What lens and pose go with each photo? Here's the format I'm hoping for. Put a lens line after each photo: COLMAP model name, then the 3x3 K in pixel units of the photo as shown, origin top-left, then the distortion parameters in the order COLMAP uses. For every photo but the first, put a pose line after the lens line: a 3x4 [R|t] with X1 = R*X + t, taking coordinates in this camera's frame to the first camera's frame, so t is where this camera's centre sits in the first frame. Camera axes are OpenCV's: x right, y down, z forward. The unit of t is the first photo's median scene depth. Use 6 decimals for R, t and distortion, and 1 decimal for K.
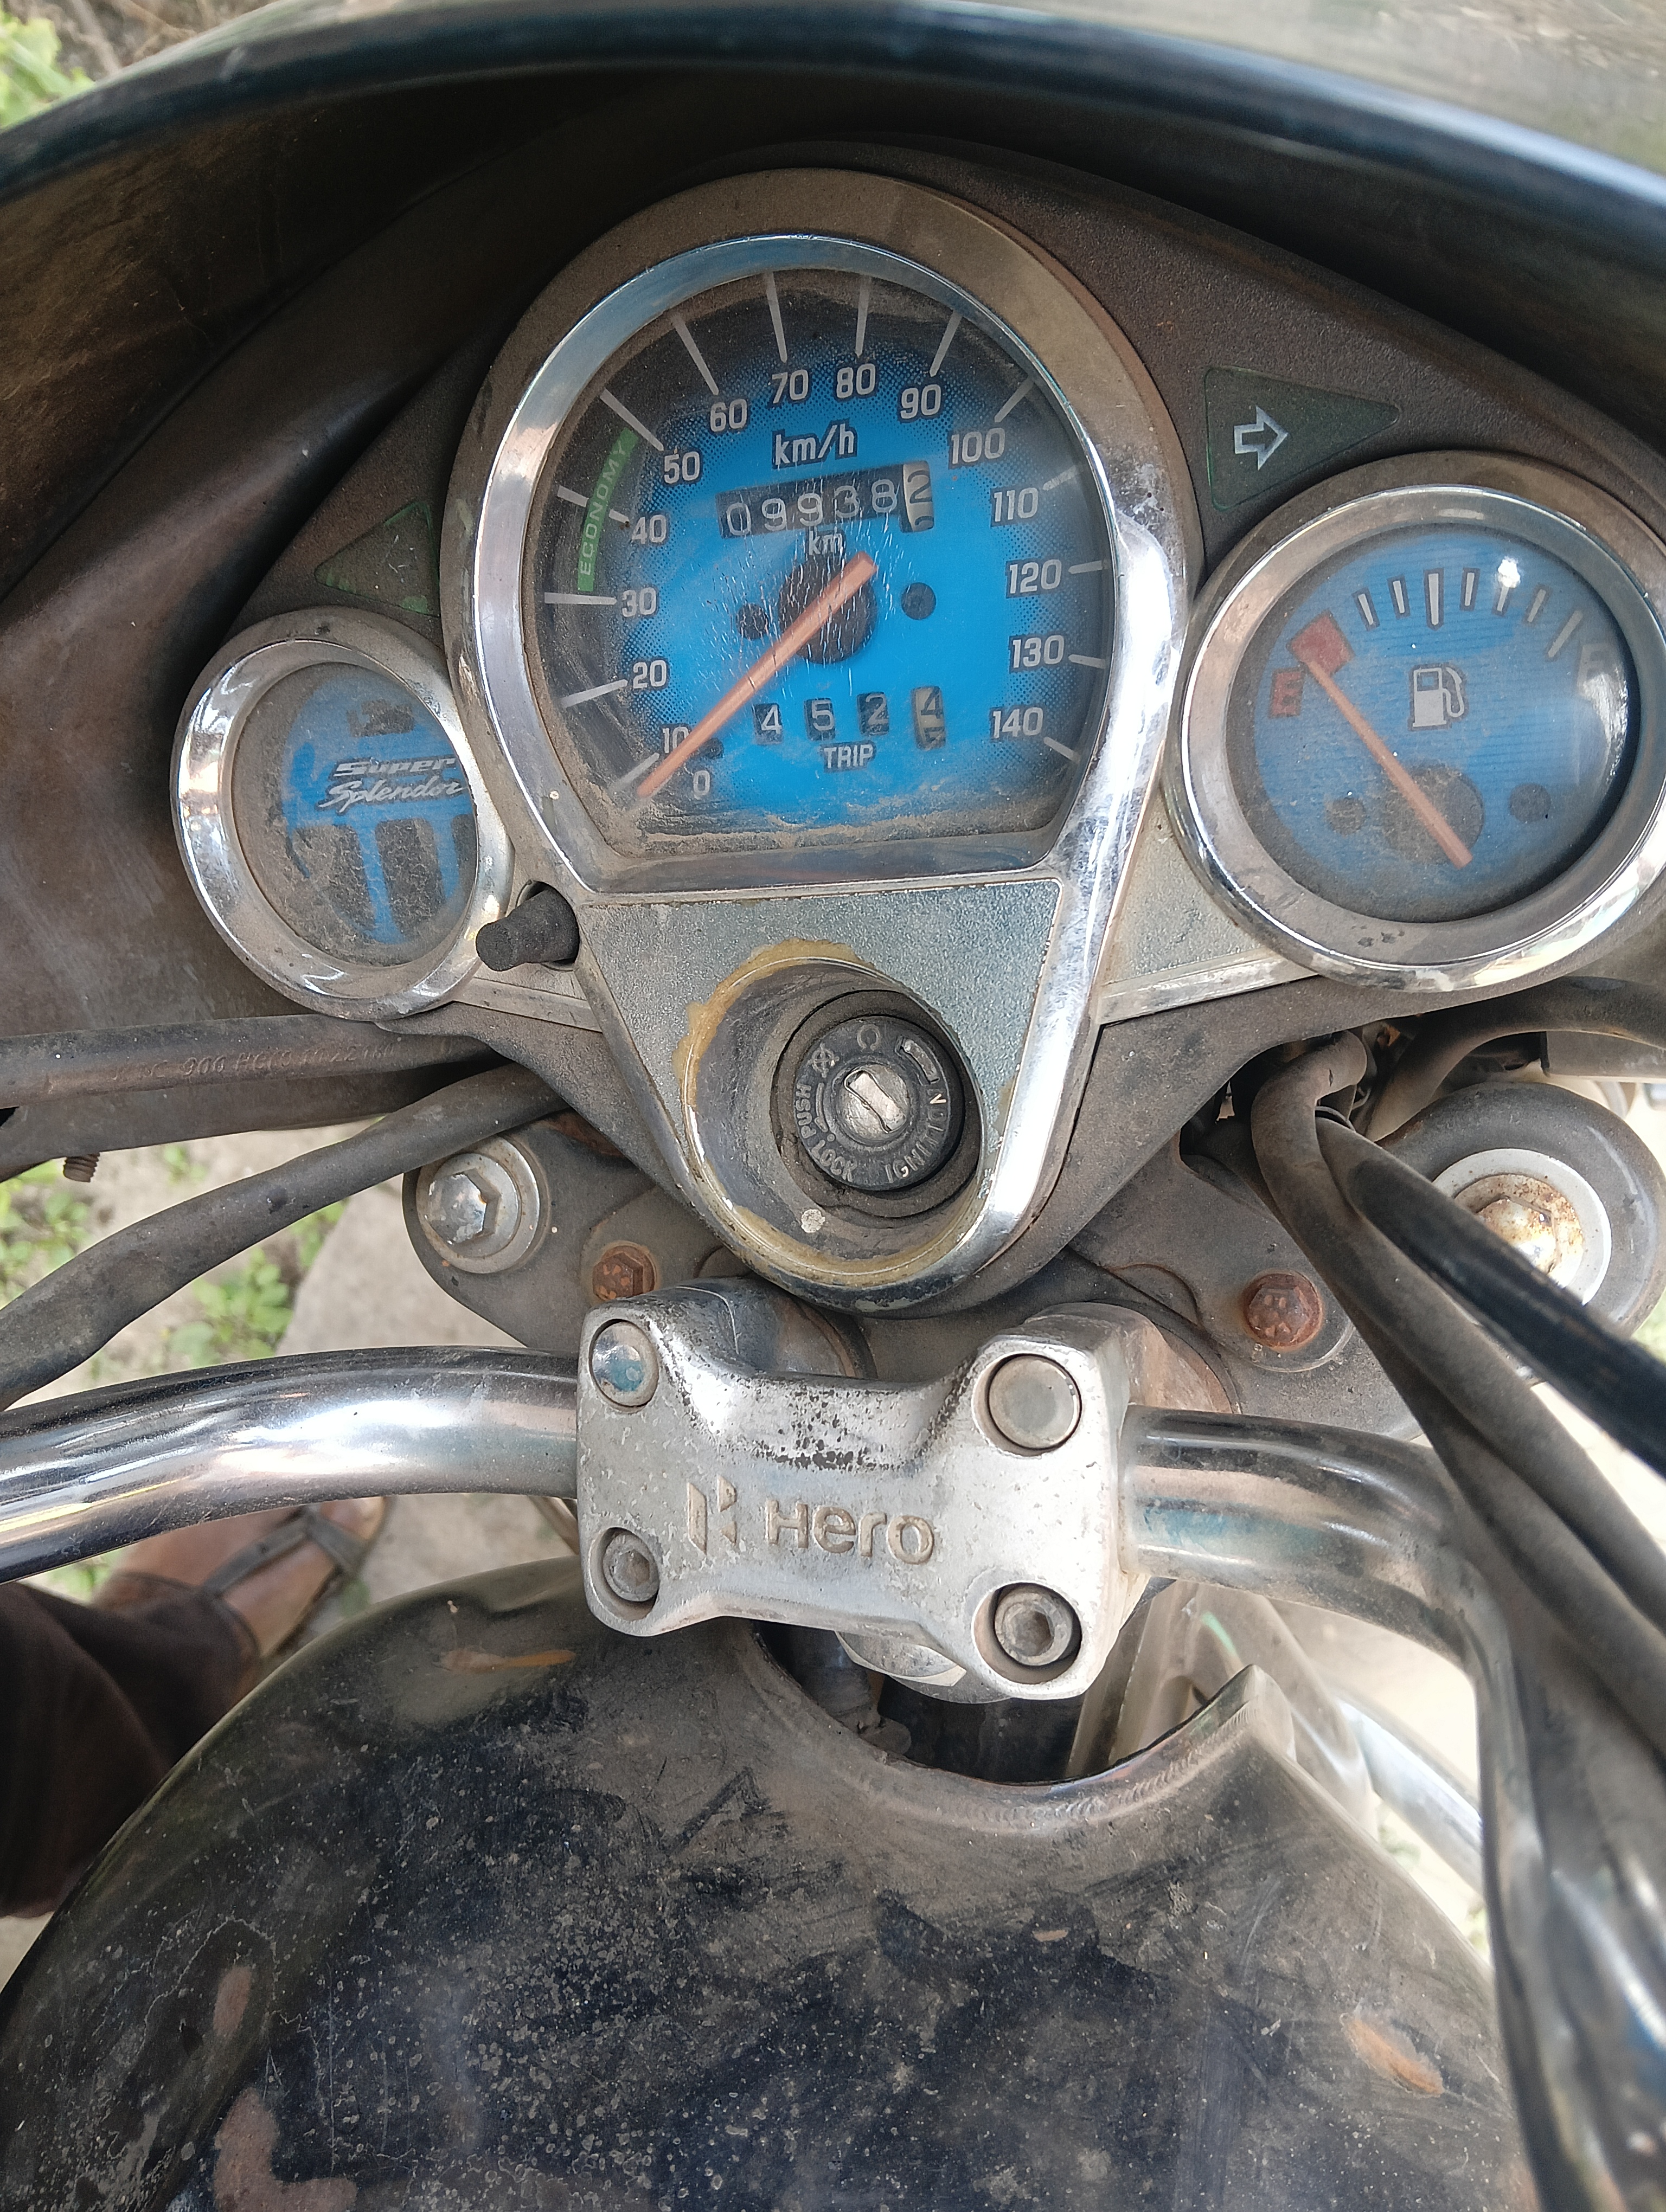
lens RADIAL K [[1807.2, 0, 829.2], [0, 1807.2, 1129.5], [0, 0, 1]] dist [0.064469, -0.184677]
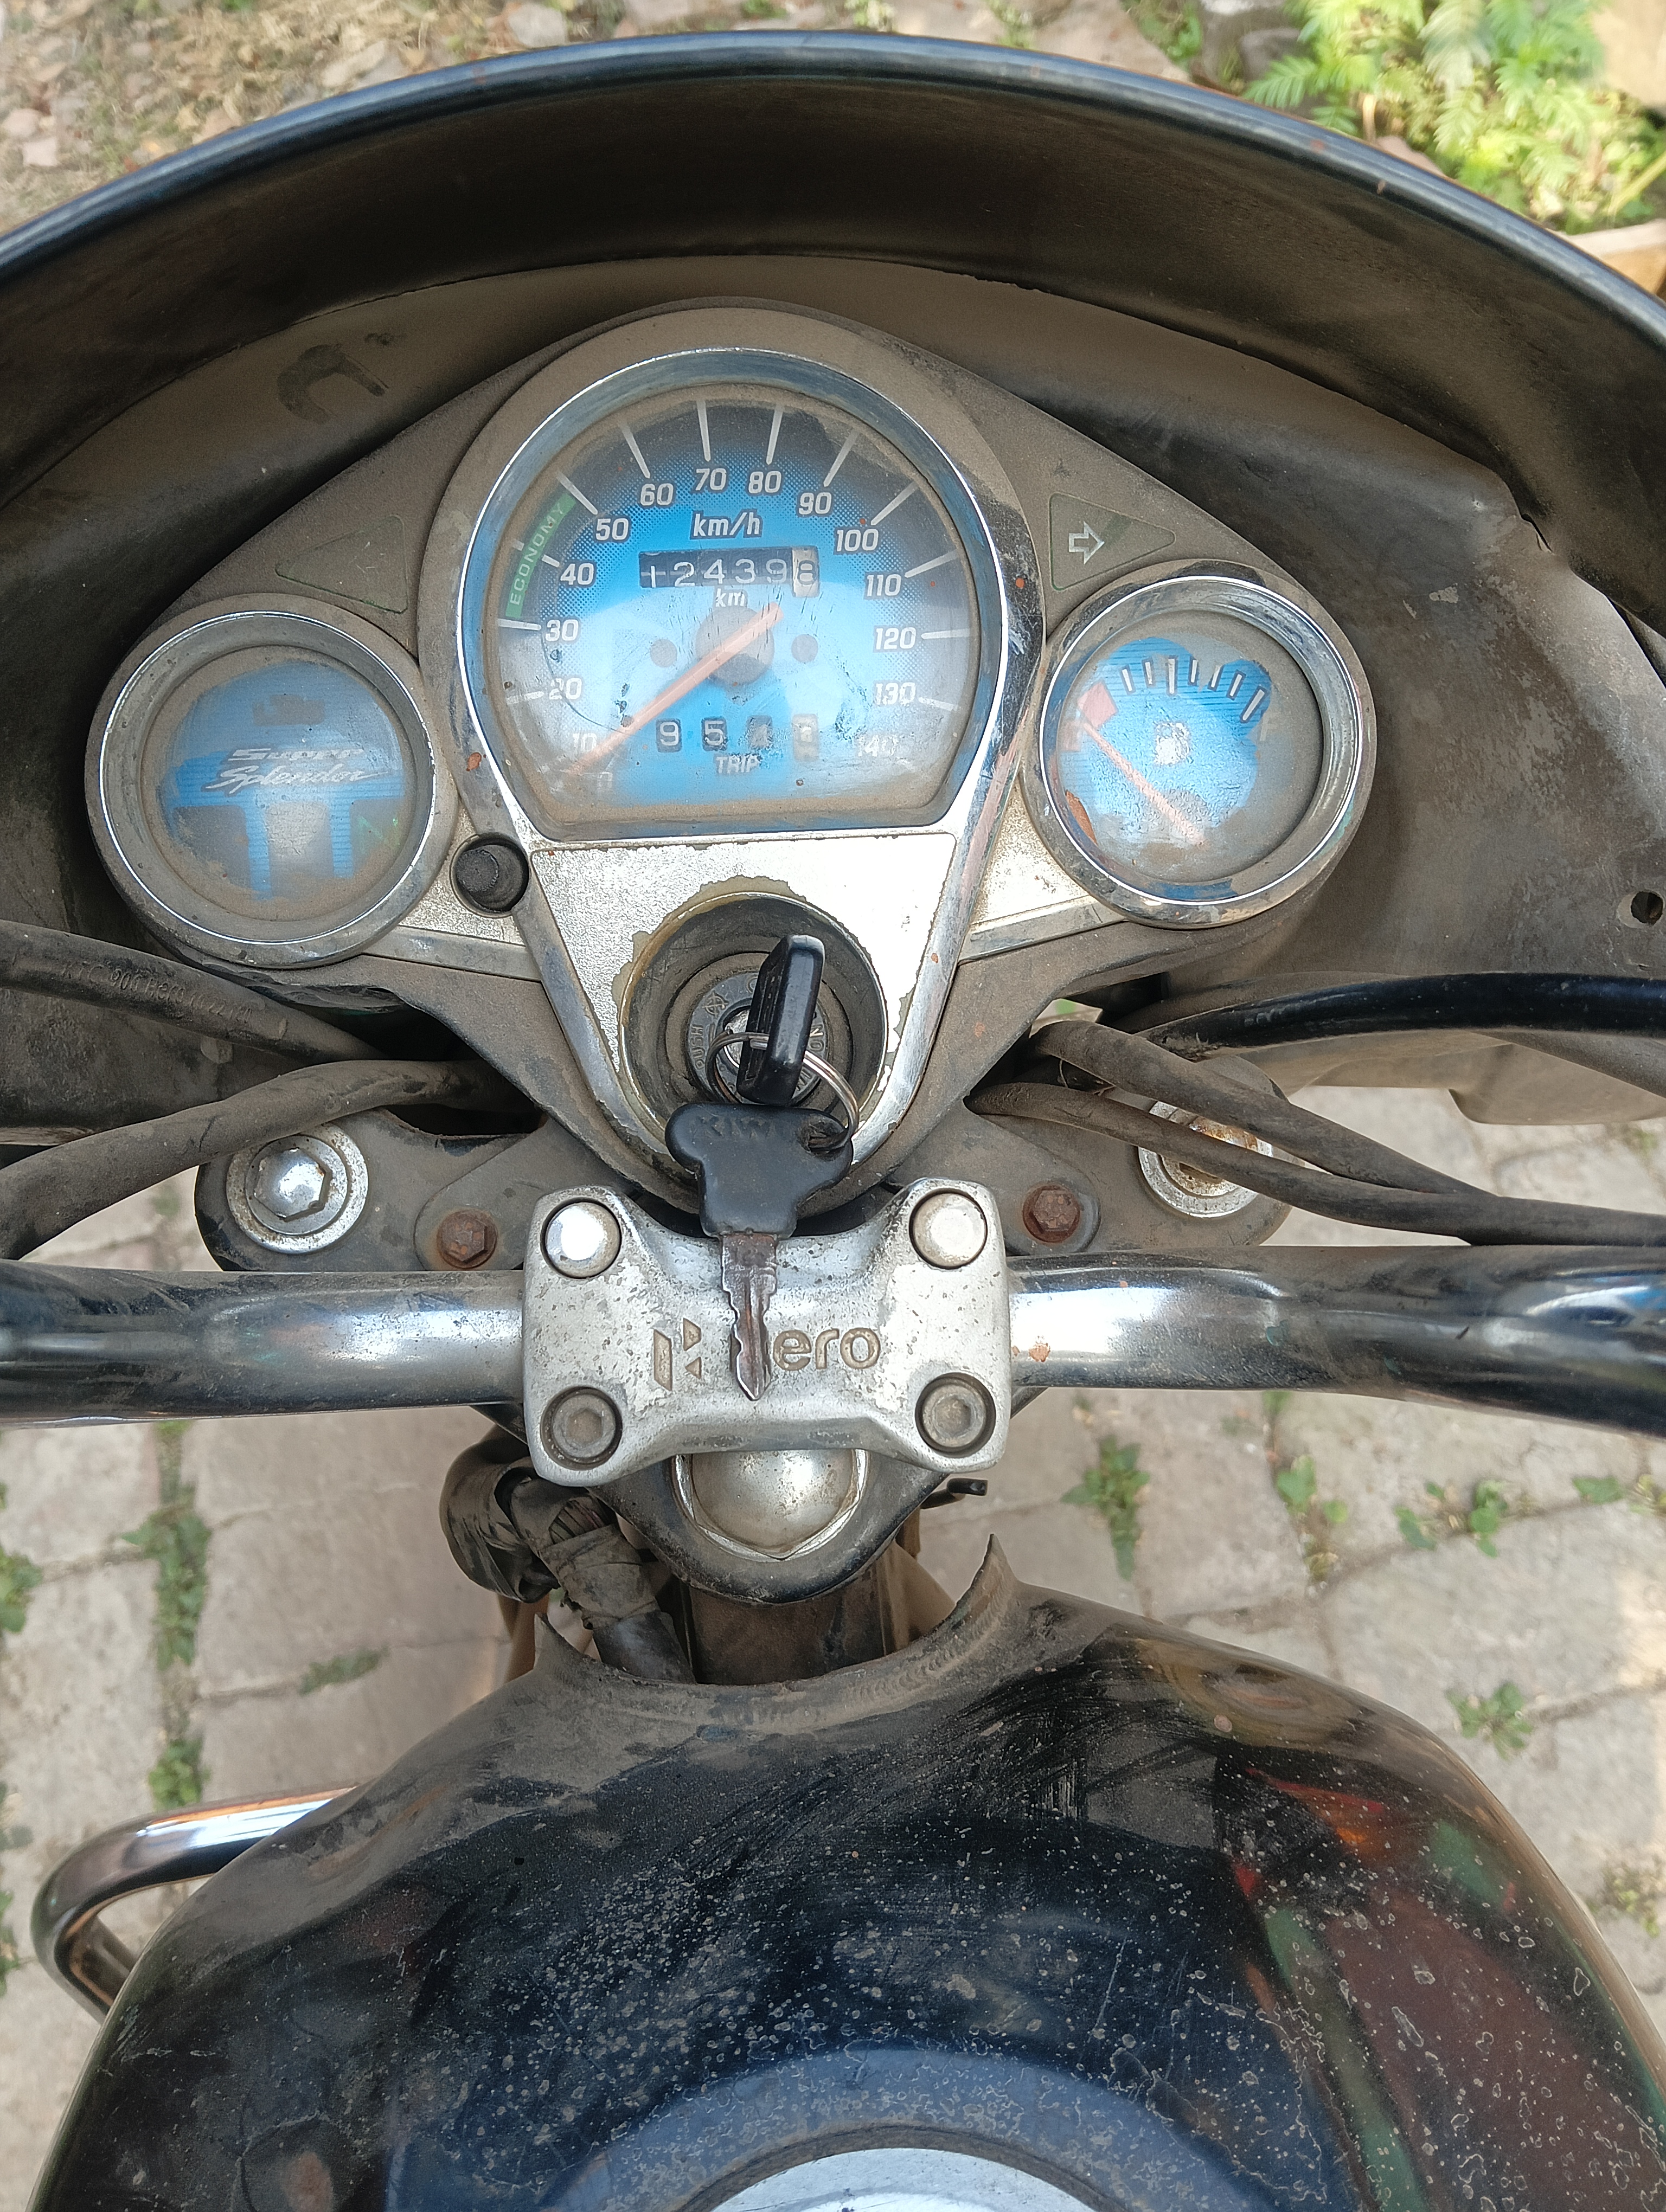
lens RADIAL K [[1807.2, 0, 842.8], [0, 1807.2, 1122.9], [0, 0, 1]] dist [0.064469, -0.184677]
pose [[0.898156, 0.040933, 0.437767, -0.485855], [0.061632, 0.974105, -0.217532, 0.330620], [-0.435335, 0.222358, 0.872376, -0.080548]]
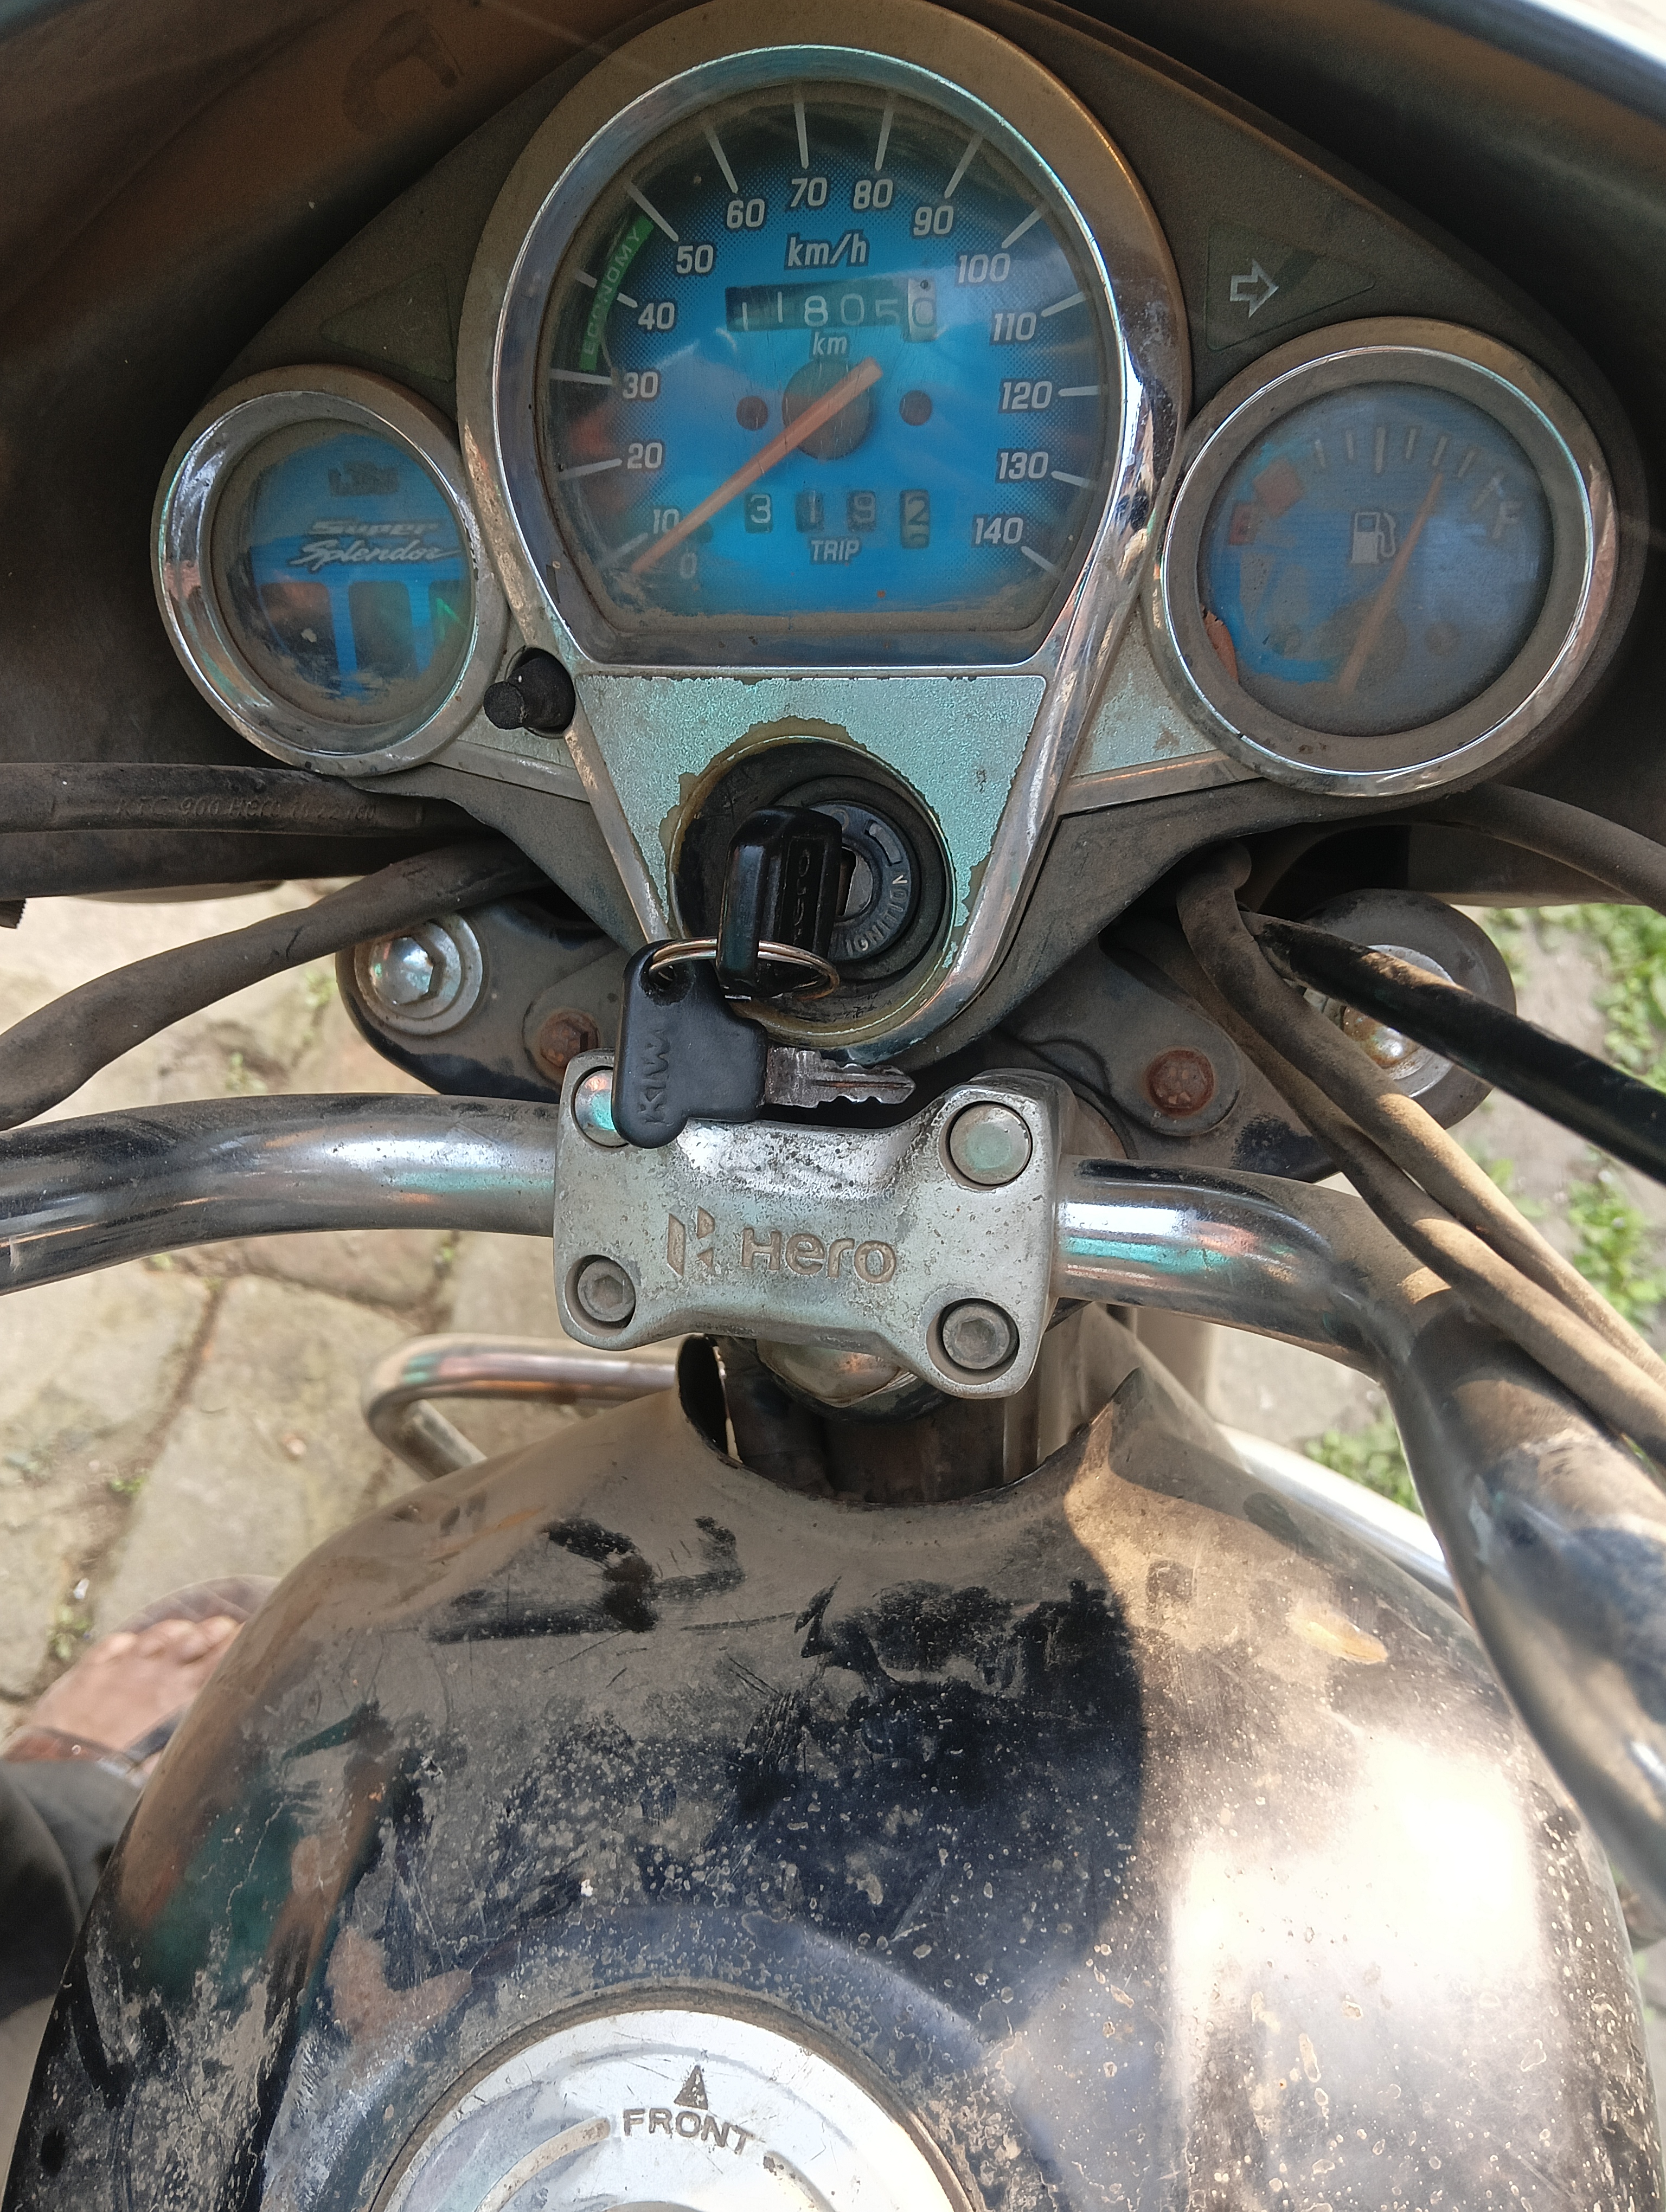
lens RADIAL K [[1856.5, 0, 833.2], [0, 1856.5, 1160.1], [0, 0, 1]] dist [0.020236, -0.102582]
pose [[0.987302, 0.029097, 0.156165, -0.158989], [-0.044290, 0.994520, 0.094706, 0.051918], [-0.152554, -0.100420, 0.983180, -0.126738]]
